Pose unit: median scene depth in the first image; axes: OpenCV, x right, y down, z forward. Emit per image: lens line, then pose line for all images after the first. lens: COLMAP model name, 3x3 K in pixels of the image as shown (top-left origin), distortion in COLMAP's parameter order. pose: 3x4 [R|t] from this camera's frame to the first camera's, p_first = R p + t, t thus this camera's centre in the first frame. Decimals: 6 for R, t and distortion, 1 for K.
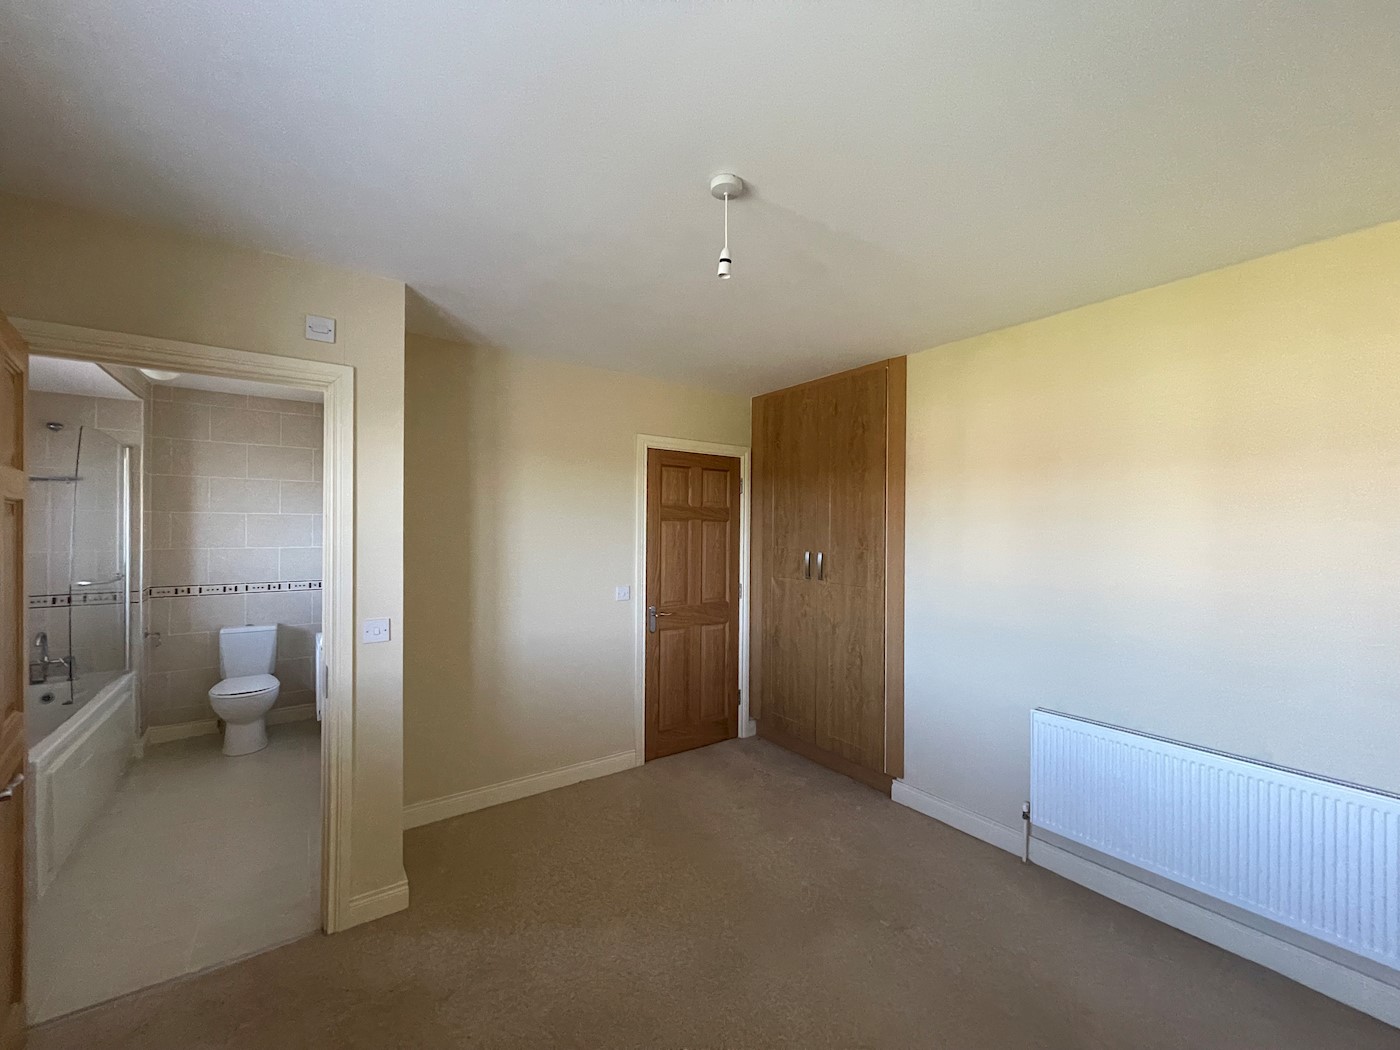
lens RADIAL K [[560.6, 0, 700.0], [0, 560.6, 525.0], [0, 0, 1]] dist [0.001015, 0.000061]
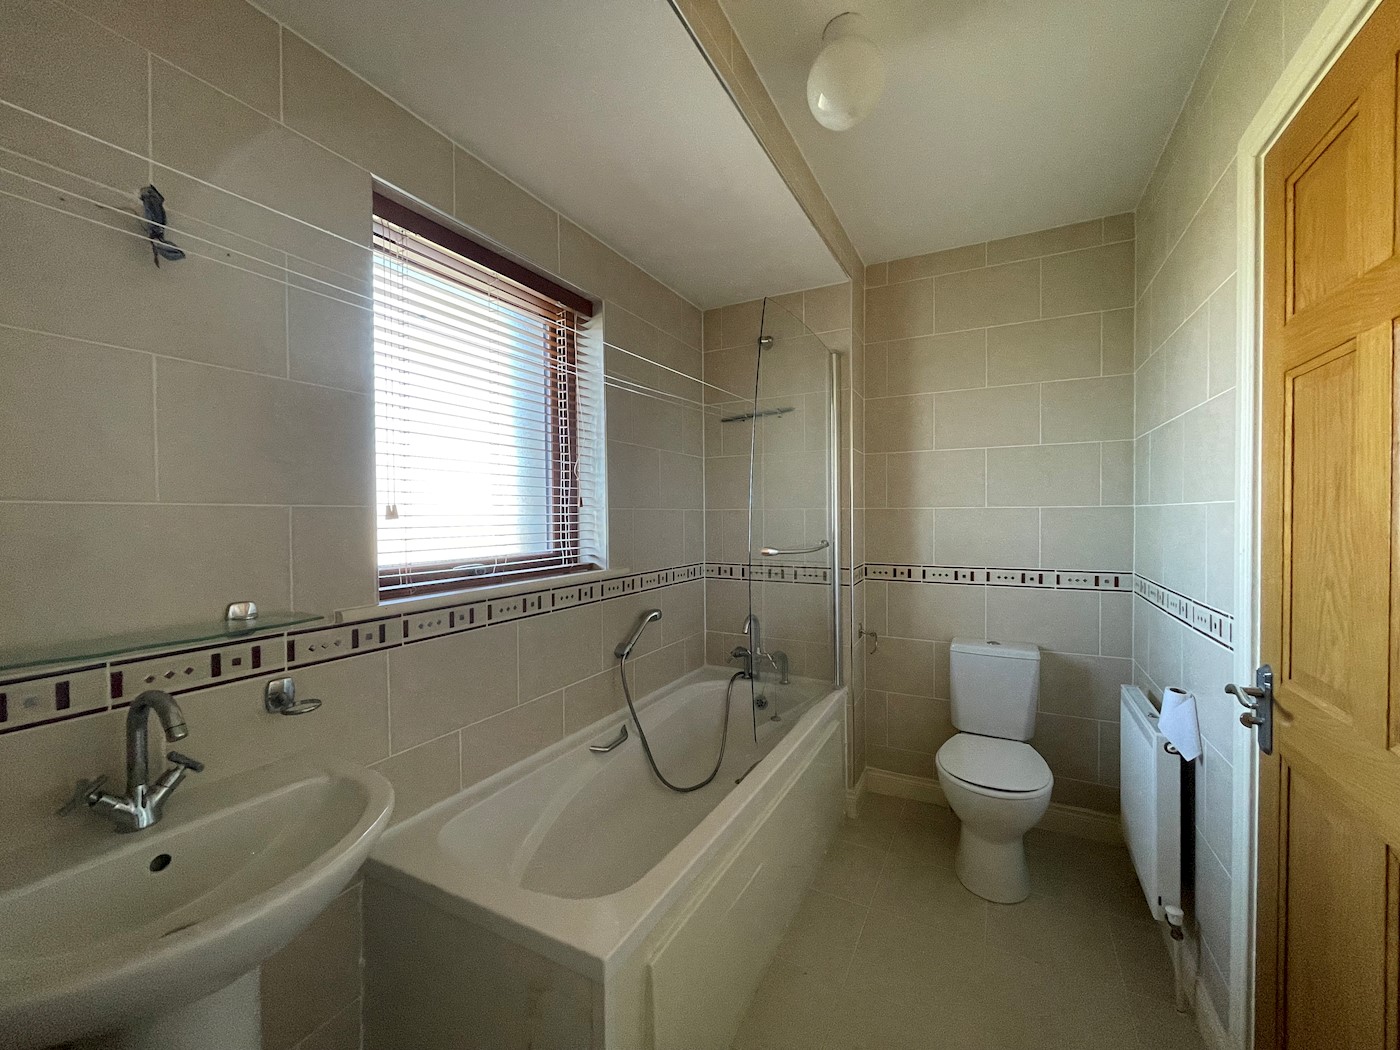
lens RADIAL K [[560.6, 0, 700.0], [0, 560.6, 525.0], [0, 0, 1]] dist [0.001015, 0.000061]
pose [[0.444823, -0.000856, -0.895618, -0.468687], [0.010409, 0.999937, 0.004214, 0.059273], [0.895558, -0.011197, 0.444803, 0.530014]]
